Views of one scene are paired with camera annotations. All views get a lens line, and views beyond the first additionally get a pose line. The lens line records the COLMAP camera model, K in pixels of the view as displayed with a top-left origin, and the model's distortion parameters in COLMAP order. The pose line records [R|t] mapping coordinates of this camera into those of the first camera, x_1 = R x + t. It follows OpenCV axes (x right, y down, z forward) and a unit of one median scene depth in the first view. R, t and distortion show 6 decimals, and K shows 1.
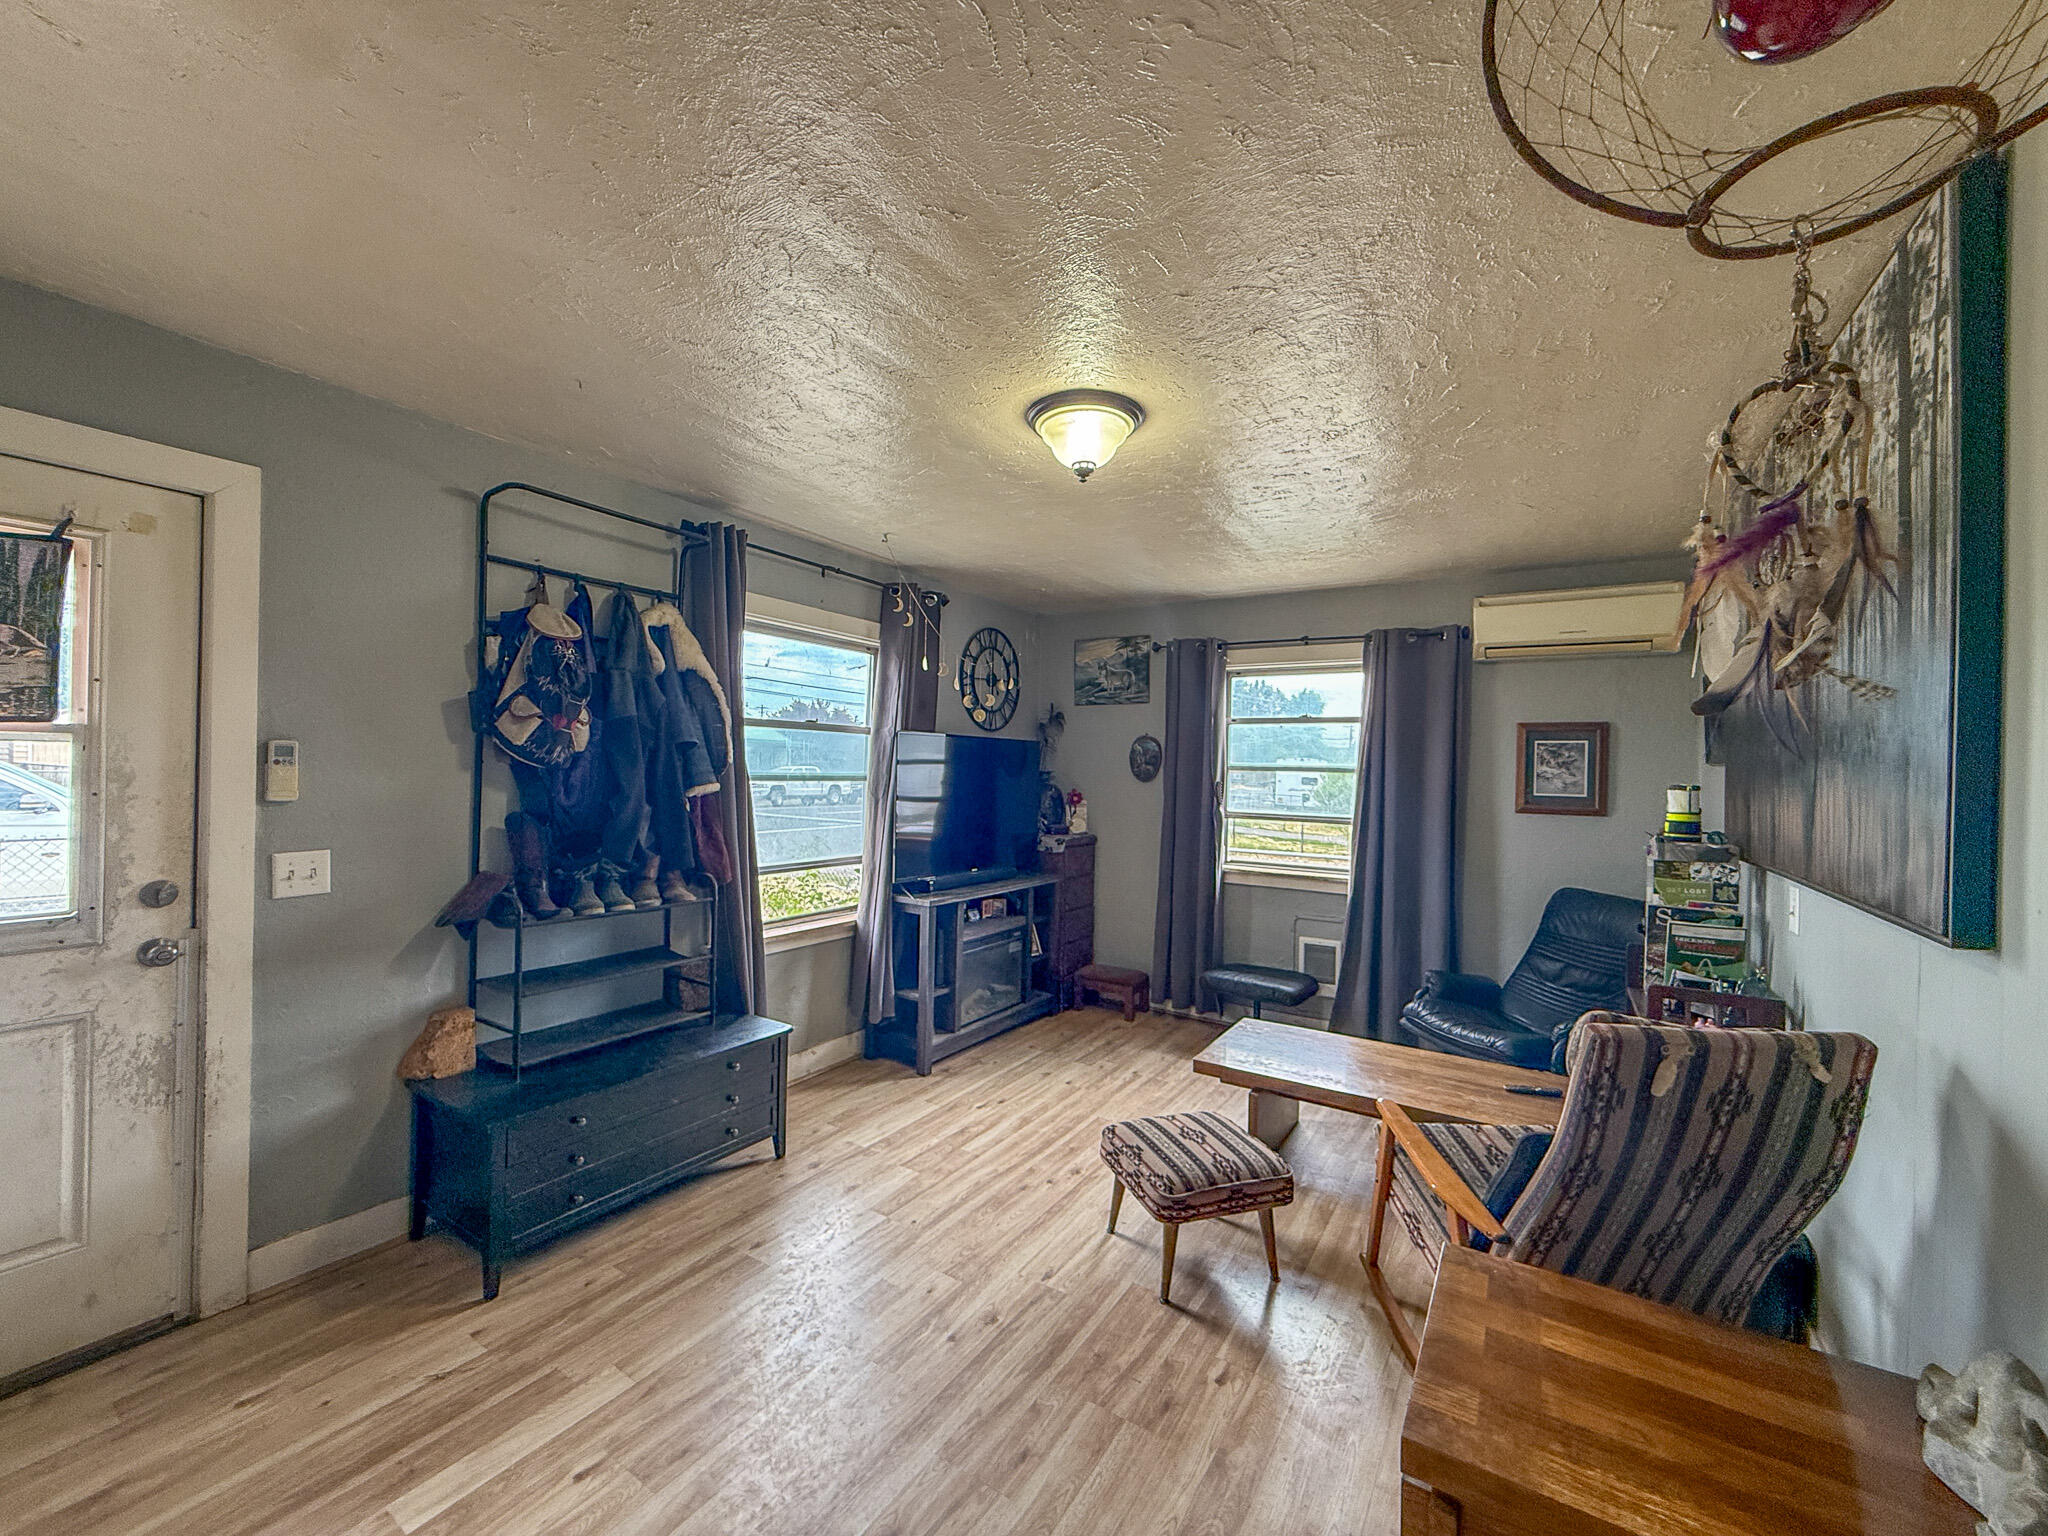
lens RADIAL K [[812.7, 0, 1020.1], [0, 812.7, 773.5], [0, 0, 1]] dist [0.001502, -0.000147]
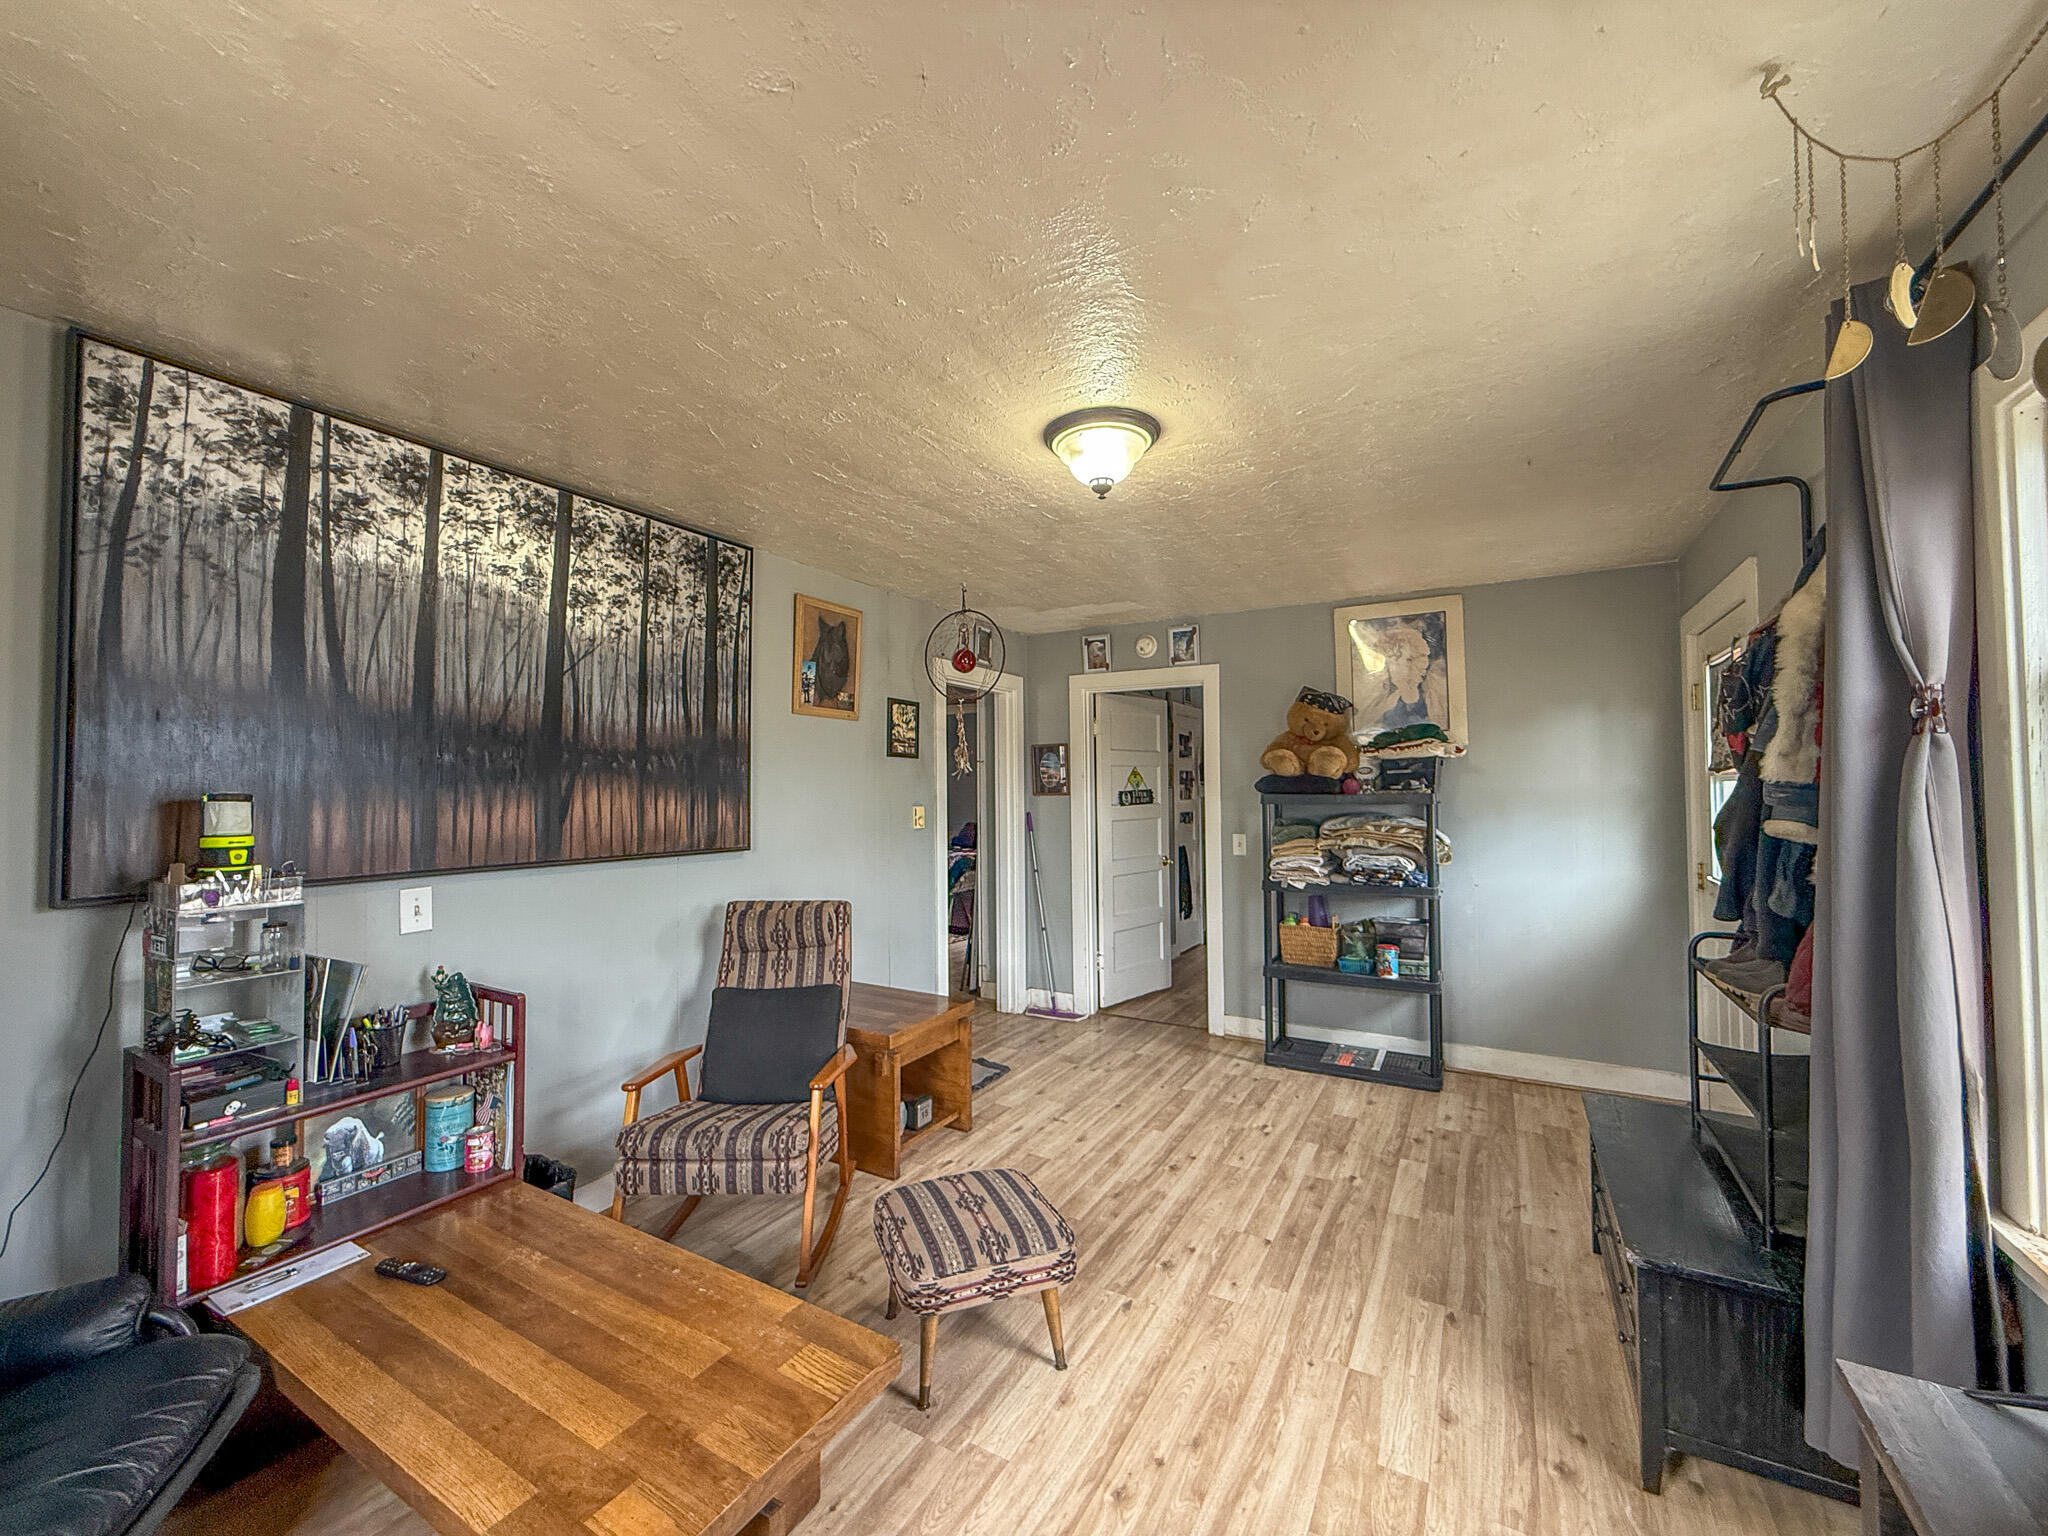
lens RADIAL K [[812.7, 0, 1018.0], [0, 812.7, 761.0], [0, 0, 1]] dist [0.001502, -0.000147]
pose [[-0.998954, -0.015888, -0.042887, 0.218251], [-0.014532, 0.999390, -0.031762, -0.005166], [0.043365, -0.031106, -0.998575, 1.994006]]
